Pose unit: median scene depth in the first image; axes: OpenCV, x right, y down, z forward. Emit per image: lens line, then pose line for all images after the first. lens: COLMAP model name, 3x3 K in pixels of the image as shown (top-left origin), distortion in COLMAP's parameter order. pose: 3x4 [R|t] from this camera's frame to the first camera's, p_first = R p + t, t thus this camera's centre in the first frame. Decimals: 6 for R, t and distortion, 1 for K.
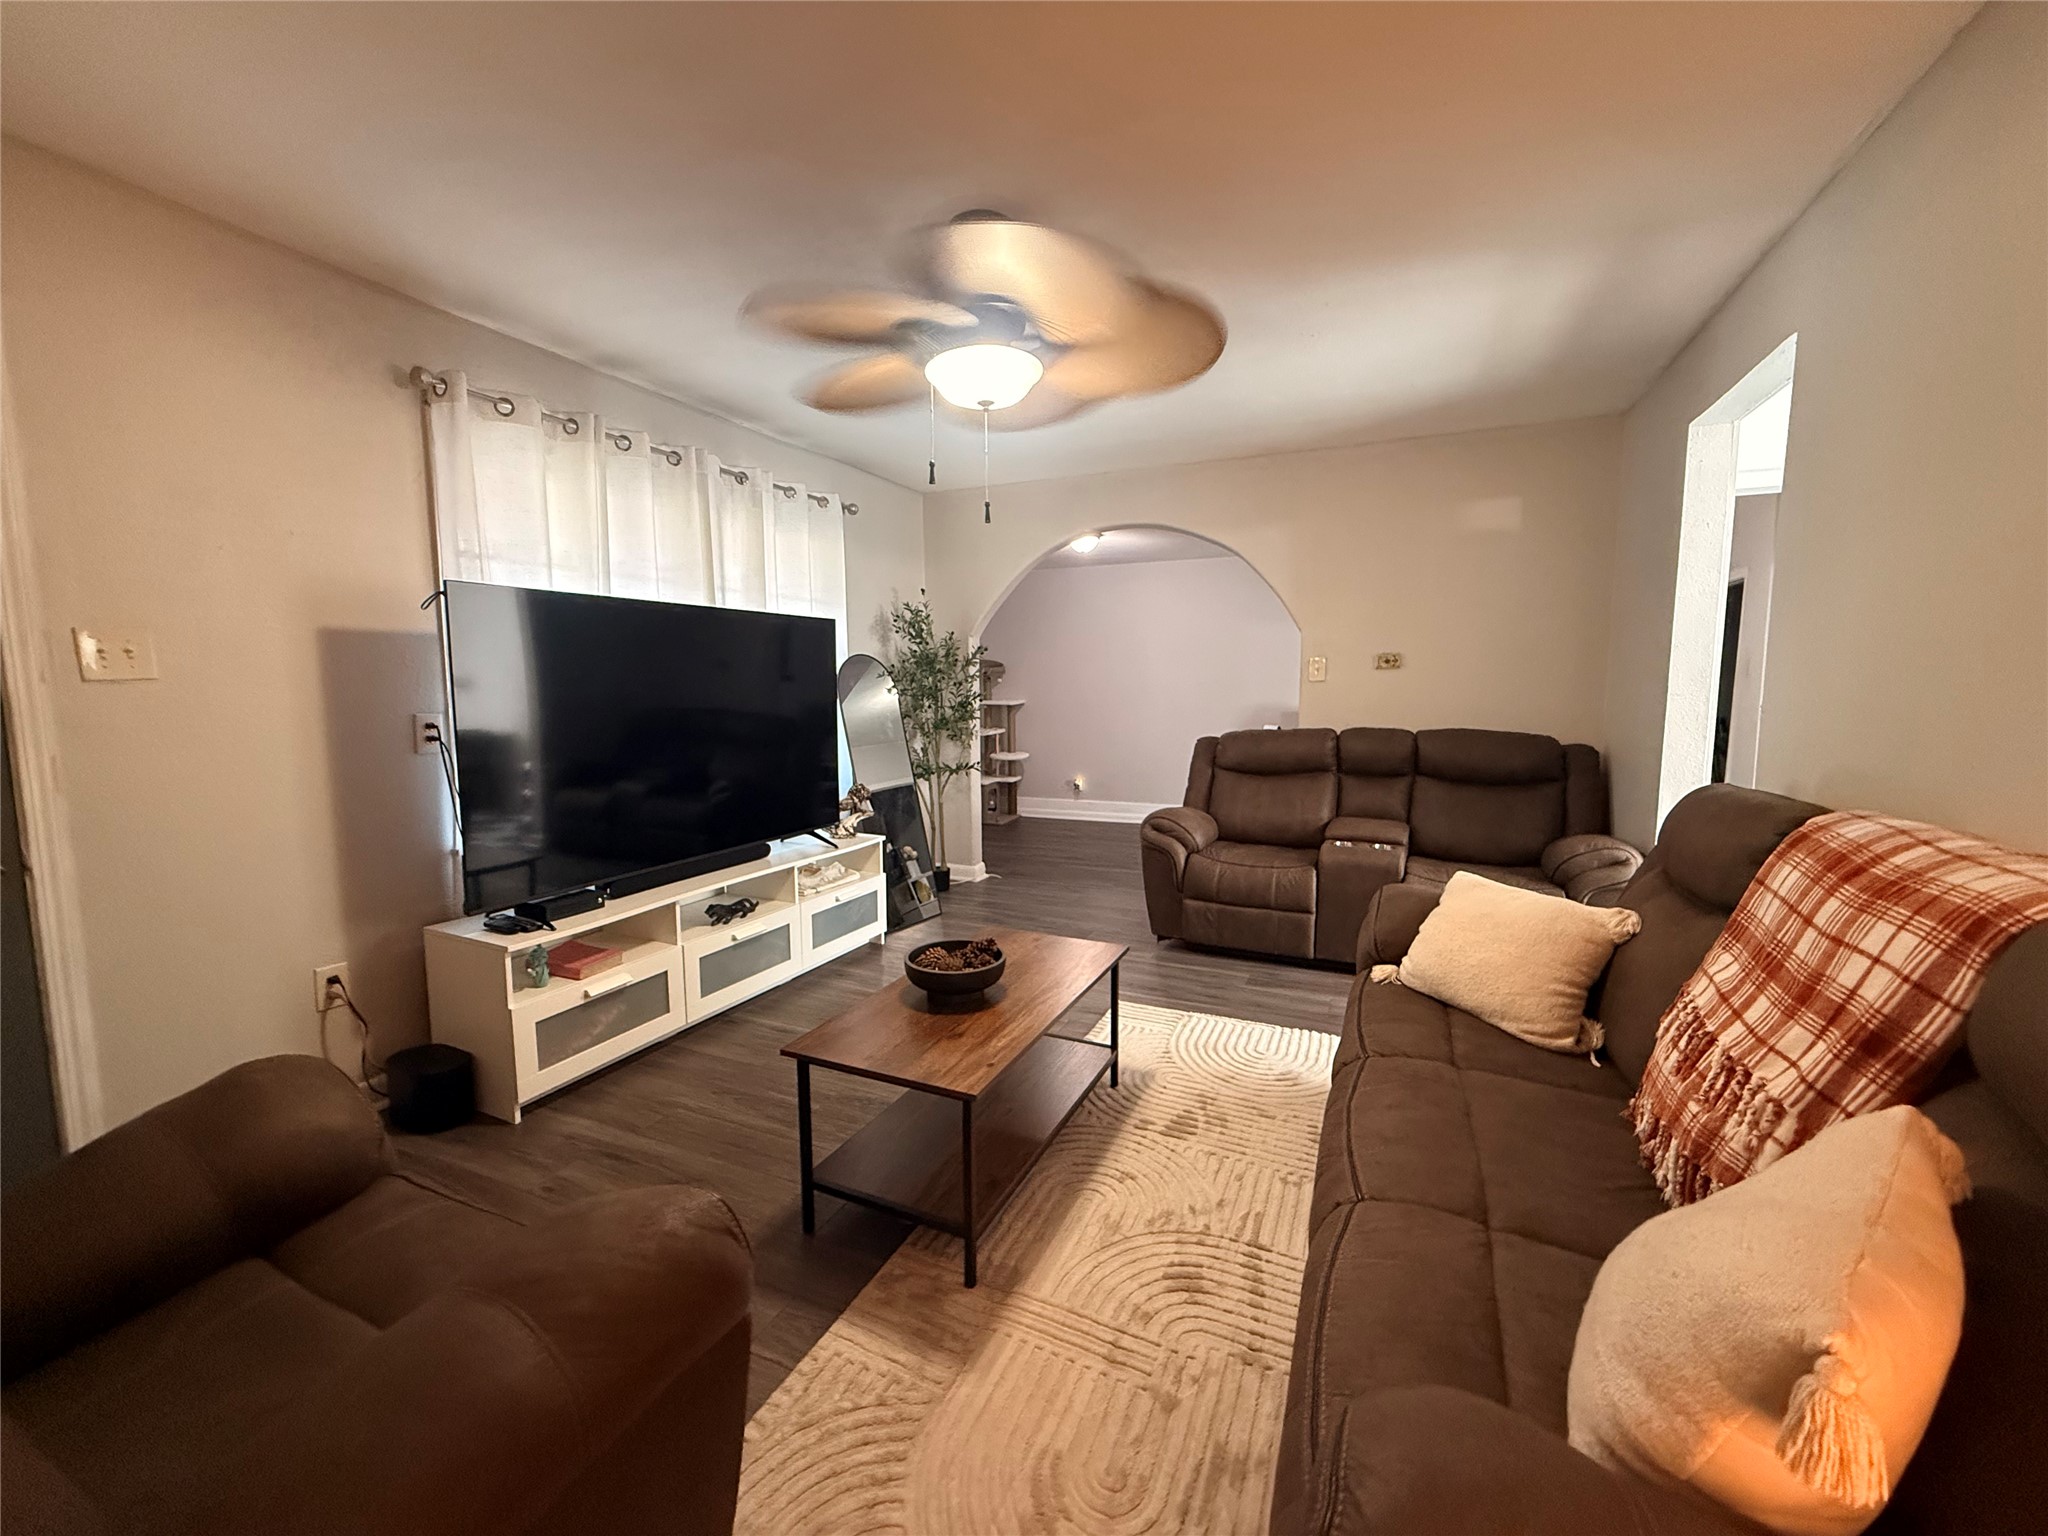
lens RADIAL K [[807.9, 0, 1020.2], [0, 807.9, 768.0], [0, 0, 1]] dist [0.000467, 0.000274]
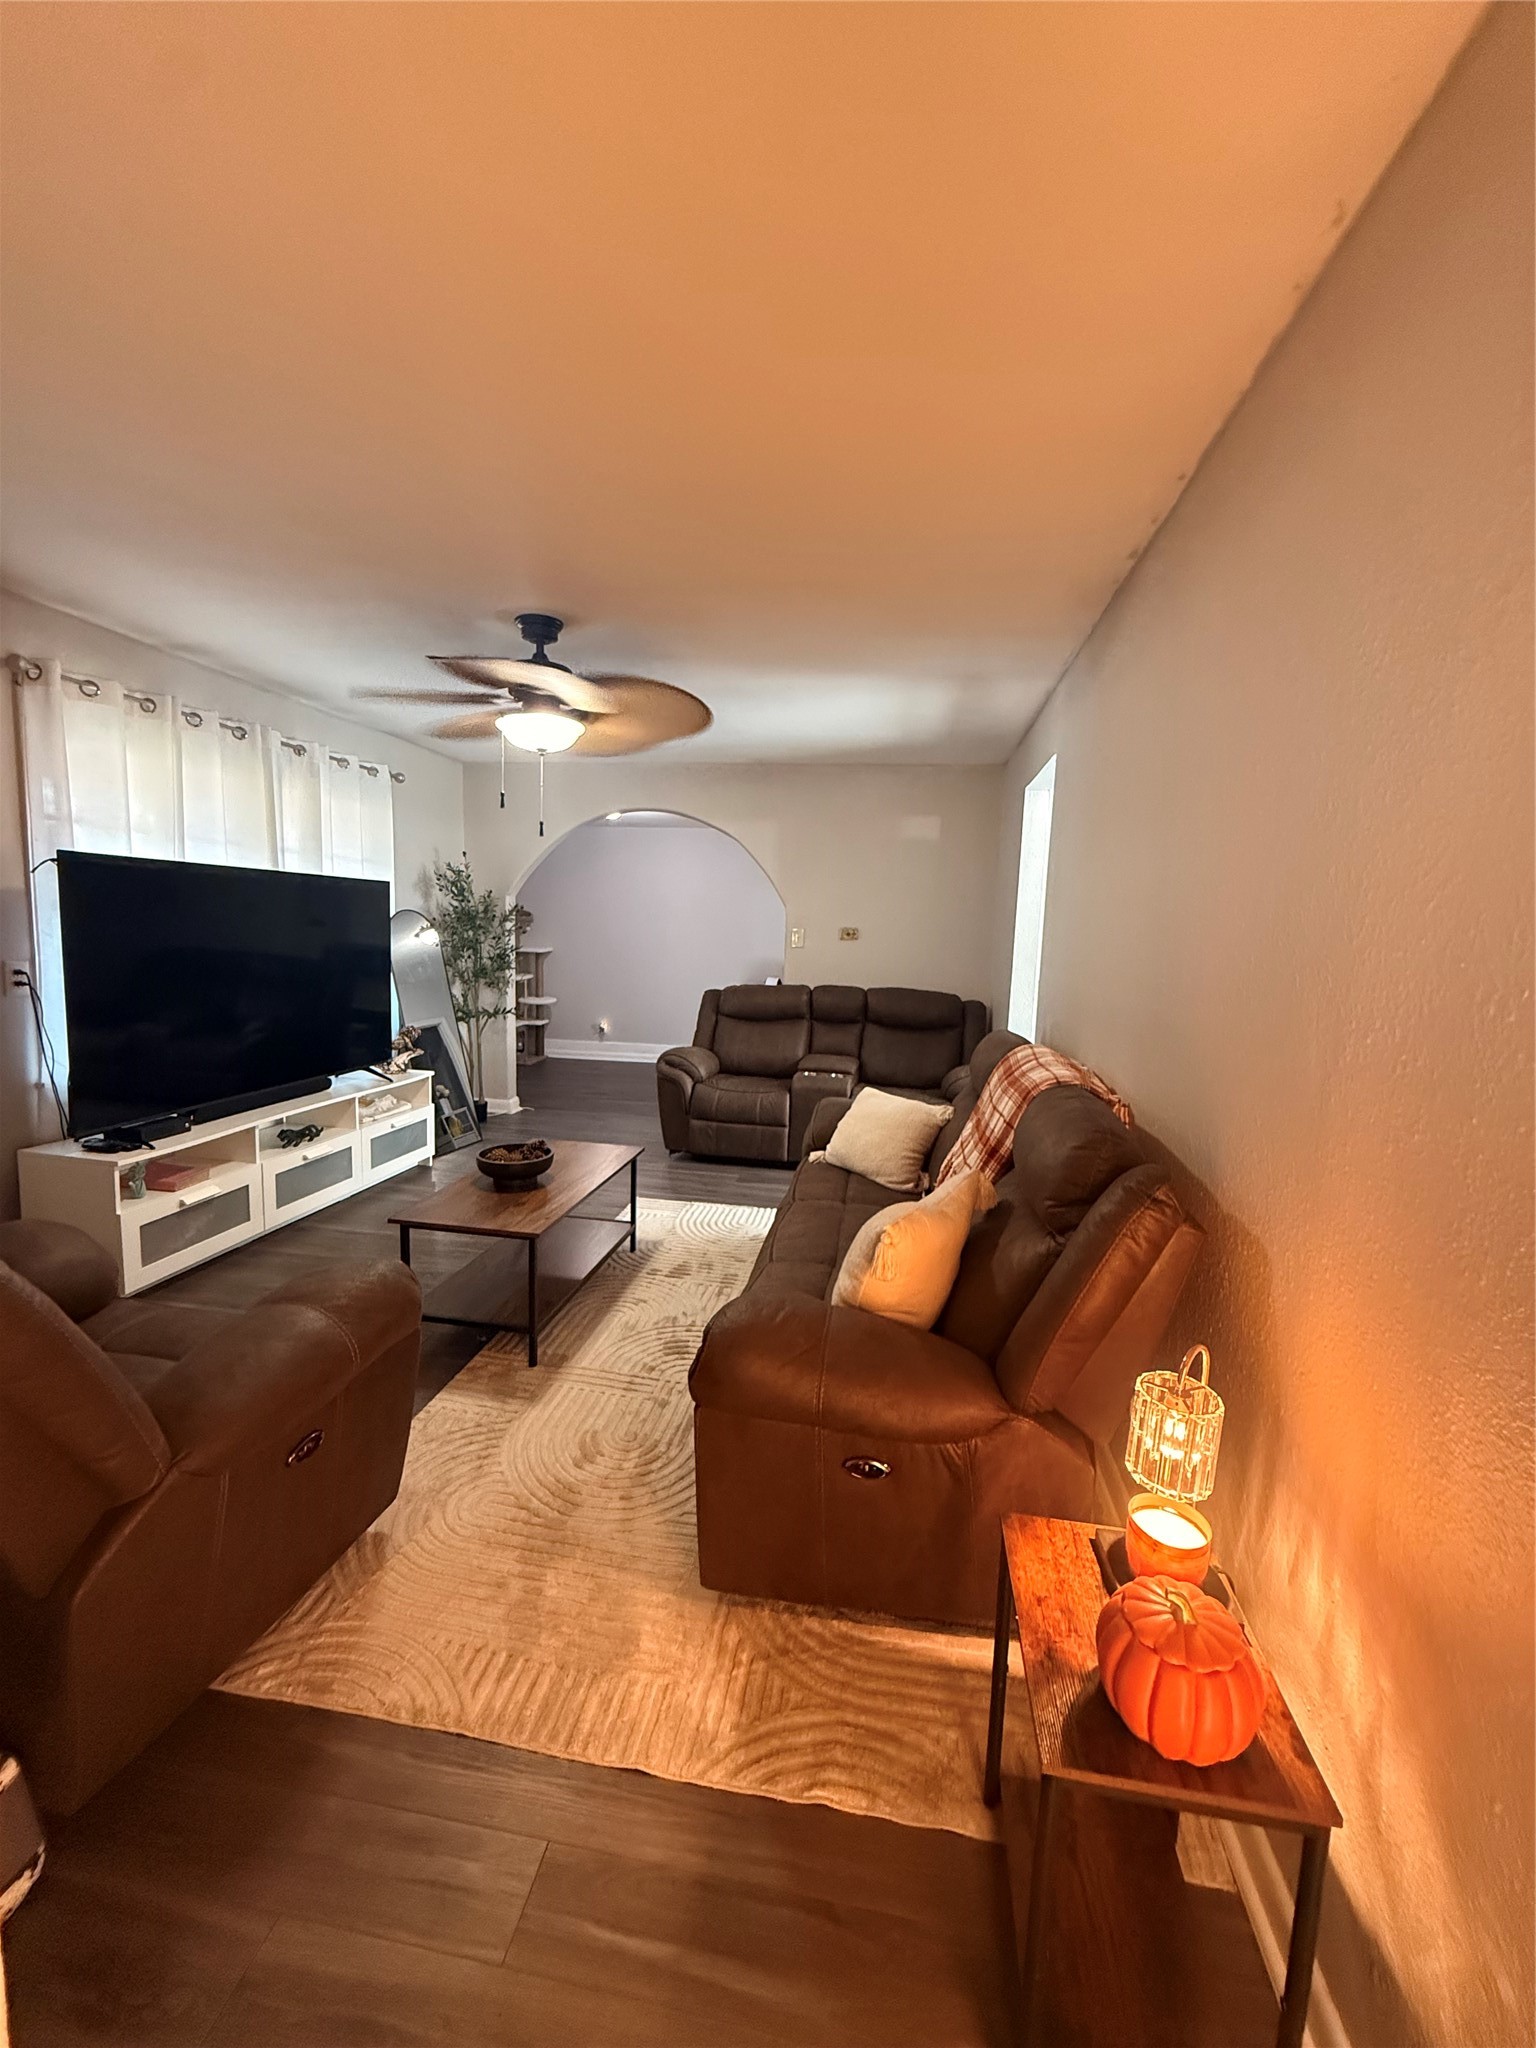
lens RADIAL K [[807.9, 0, 767.8], [0, 807.9, 1026.5], [0, 0, 1]] dist [0.000467, 0.000274]
pose [[0.962162, 0.005875, 0.272415, -0.033618], [-0.010989, 0.999791, 0.017253, -0.006892], [-0.272257, -0.019594, 0.962025, -0.326928]]
